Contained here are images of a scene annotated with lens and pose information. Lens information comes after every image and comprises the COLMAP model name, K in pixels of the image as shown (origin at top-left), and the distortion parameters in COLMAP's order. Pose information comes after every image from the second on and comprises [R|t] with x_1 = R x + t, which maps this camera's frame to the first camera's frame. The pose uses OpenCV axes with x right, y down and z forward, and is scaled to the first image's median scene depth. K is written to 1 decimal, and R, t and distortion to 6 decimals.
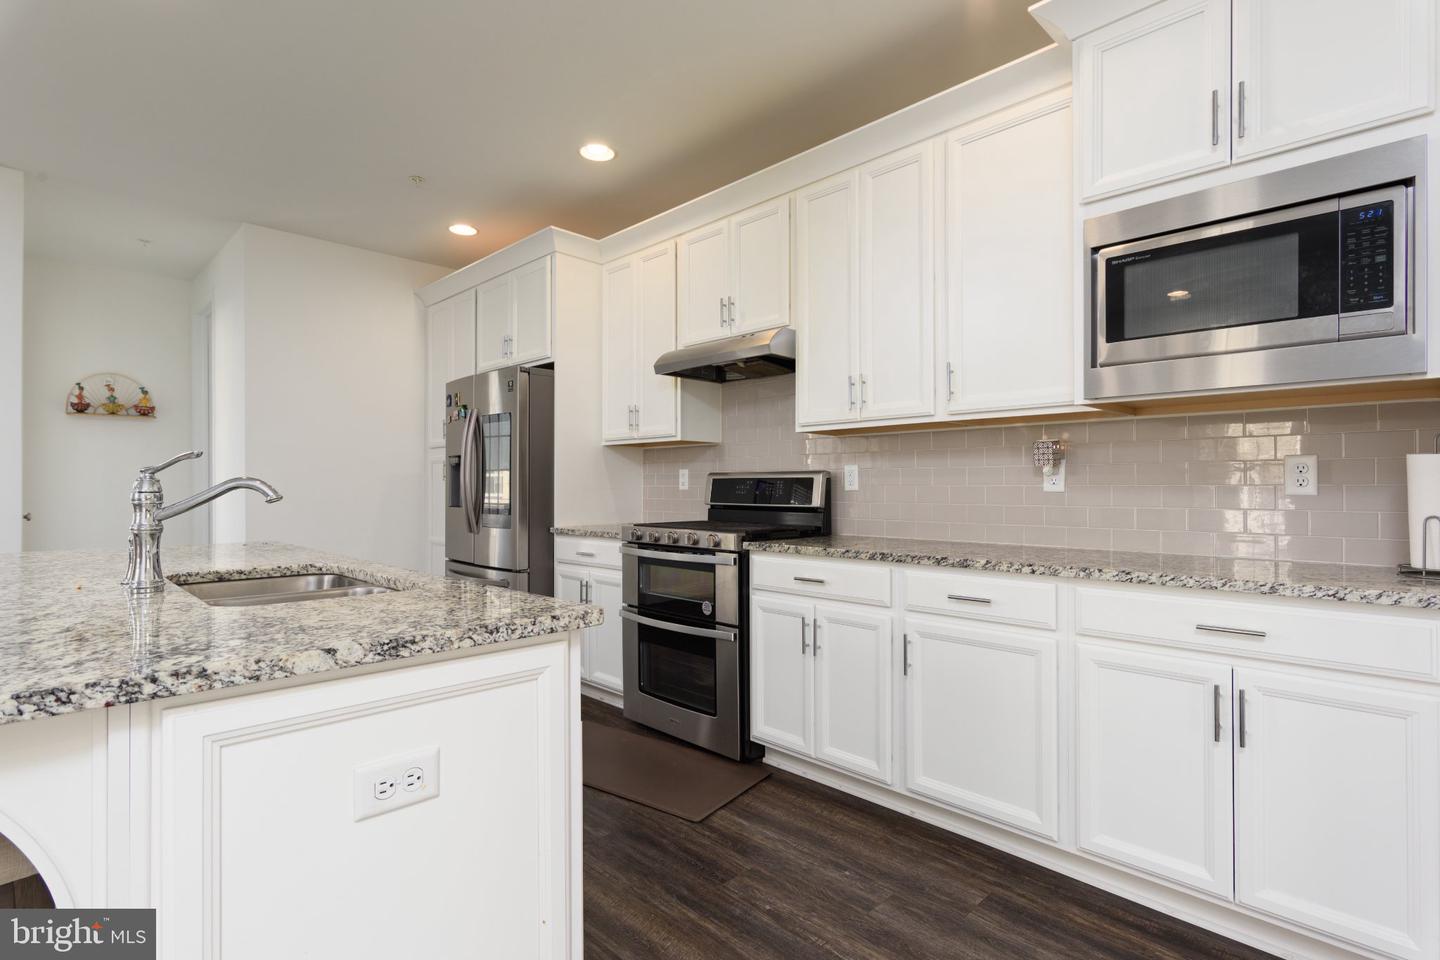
lens RADIAL K [[702.5, 0, 718.4], [0, 702.5, 479.6], [0, 0, 1]] dist [-0.001361, 0.000008]
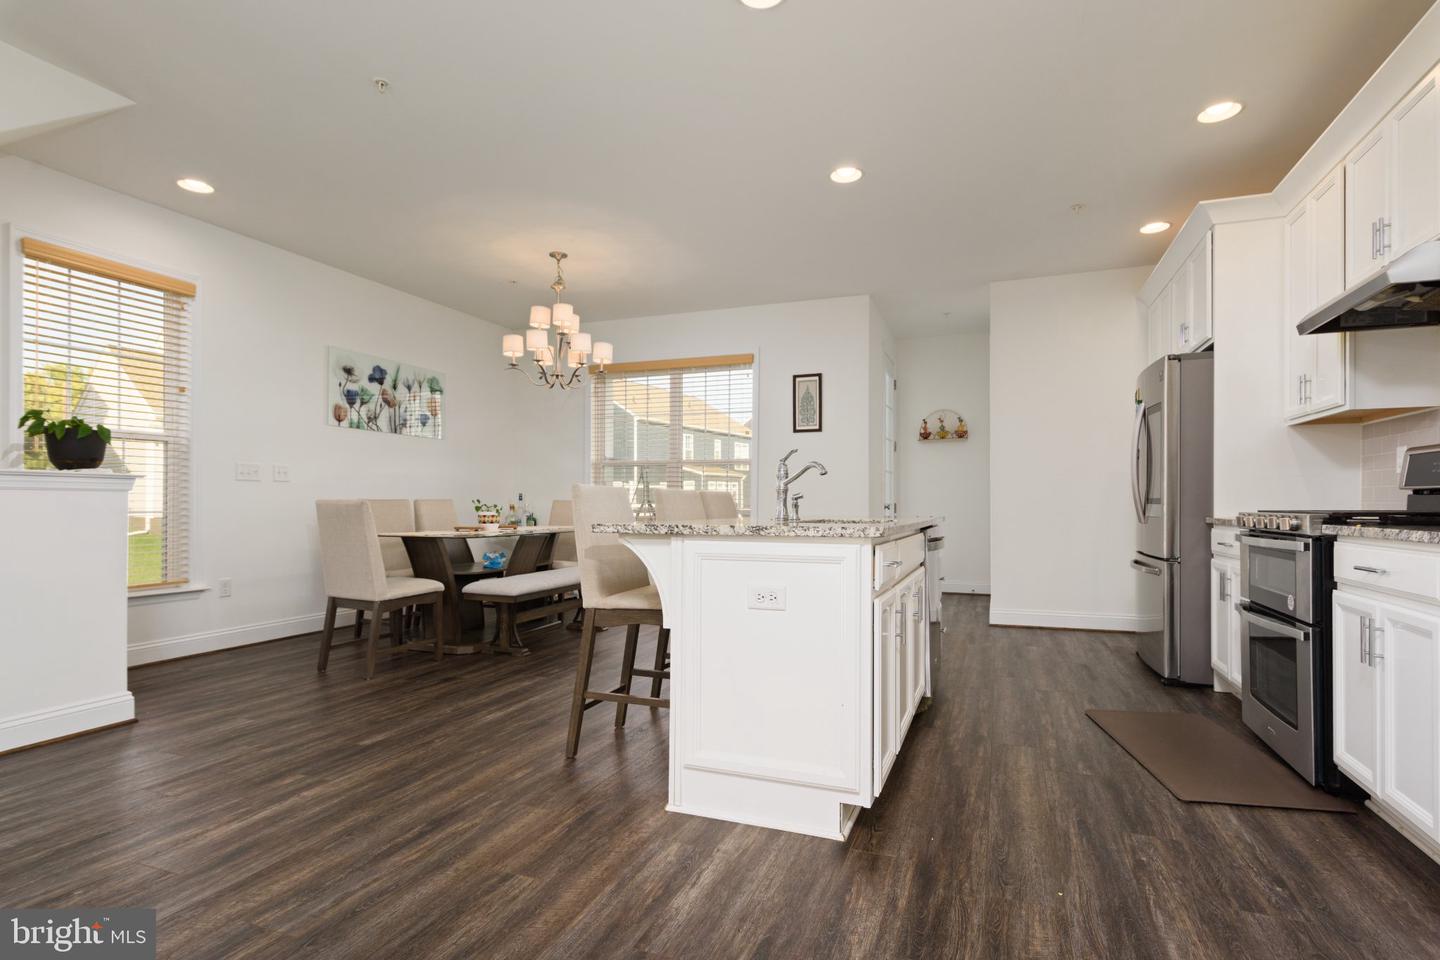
lens RADIAL K [[702.5, 0, 712.8], [0, 702.5, 492.9], [0, 0, 1]] dist [-0.001361, 0.000008]
pose [[0.398837, -0.012713, -0.916934, 0.492792], [0.009421, 0.999908, -0.009766, 0.051042], [0.916973, -0.004743, 0.398920, 0.011247]]
